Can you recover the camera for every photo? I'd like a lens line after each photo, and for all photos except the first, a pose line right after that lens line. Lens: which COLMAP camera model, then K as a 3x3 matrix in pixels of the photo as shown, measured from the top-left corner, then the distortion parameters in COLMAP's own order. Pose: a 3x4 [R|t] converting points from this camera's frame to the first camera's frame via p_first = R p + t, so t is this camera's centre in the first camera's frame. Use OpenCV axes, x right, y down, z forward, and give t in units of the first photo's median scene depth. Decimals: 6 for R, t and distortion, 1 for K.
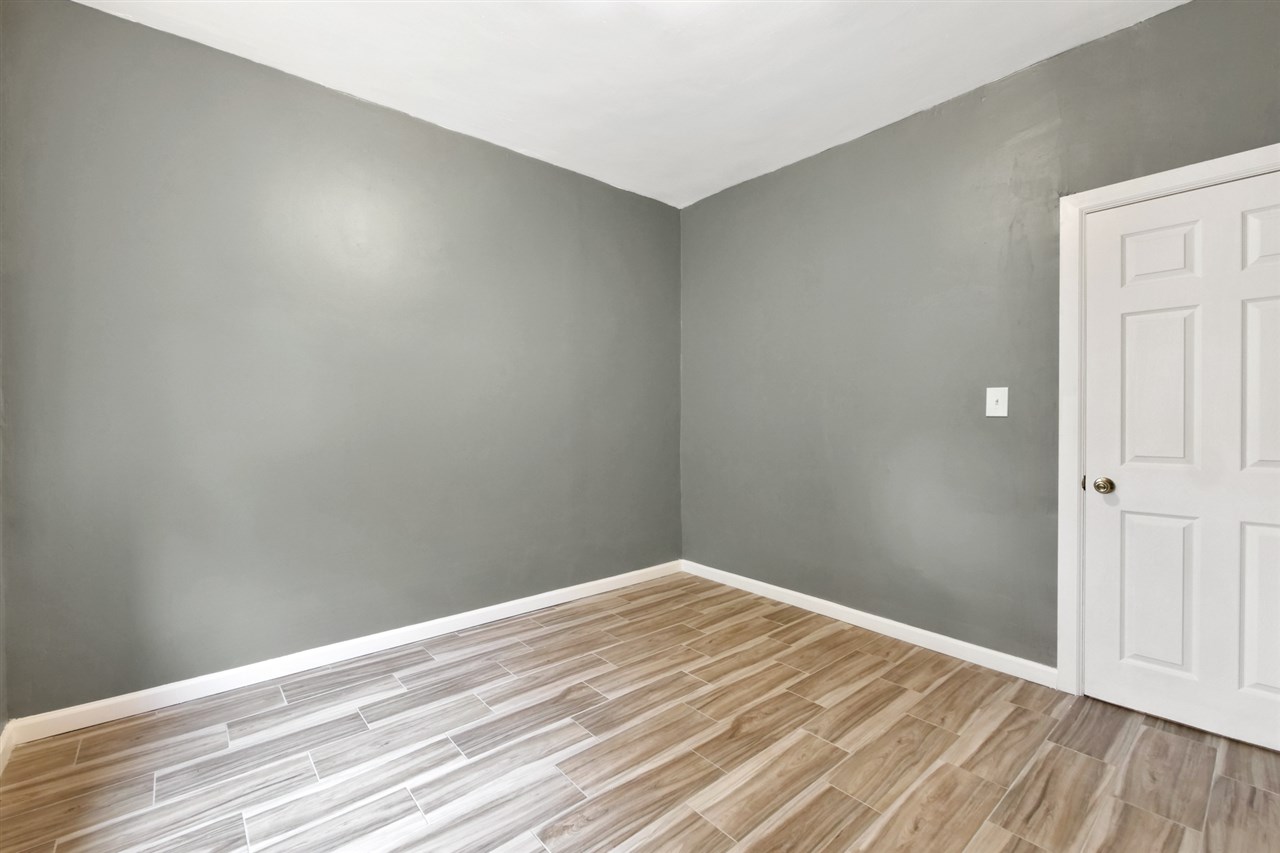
lens RADIAL K [[537.3, 0, 640.1], [0, 537.3, 423.7], [0, 0, 1]] dist [0.002729, -0.000019]
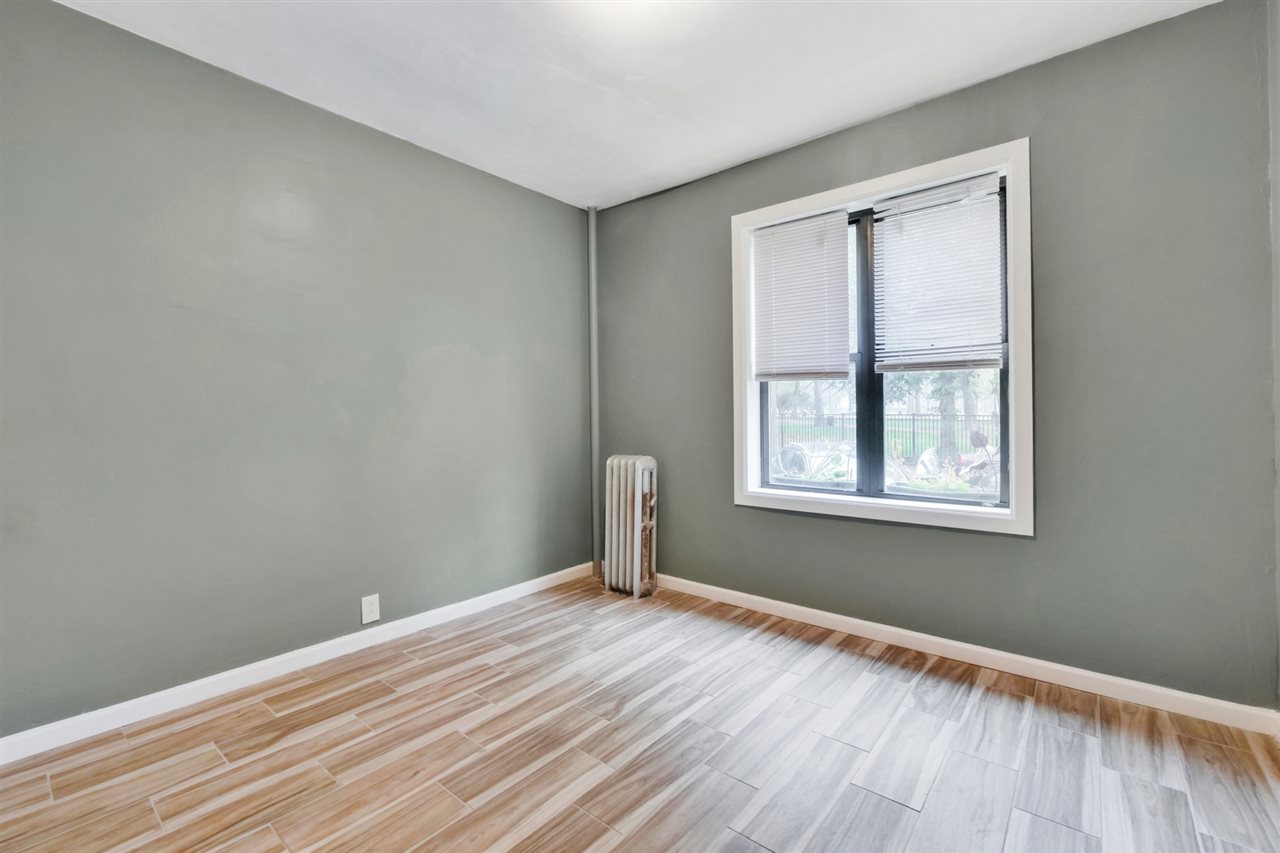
lens RADIAL K [[537.3, 0, 637.8], [0, 537.3, 417.7], [0, 0, 1]] dist [0.002729, -0.000019]
pose [[-0.984634, 0.009057, -0.174398, 0.211348], [0.005851, 0.999804, 0.018889, -0.031046], [0.174535, 0.017578, -0.984494, 1.964367]]
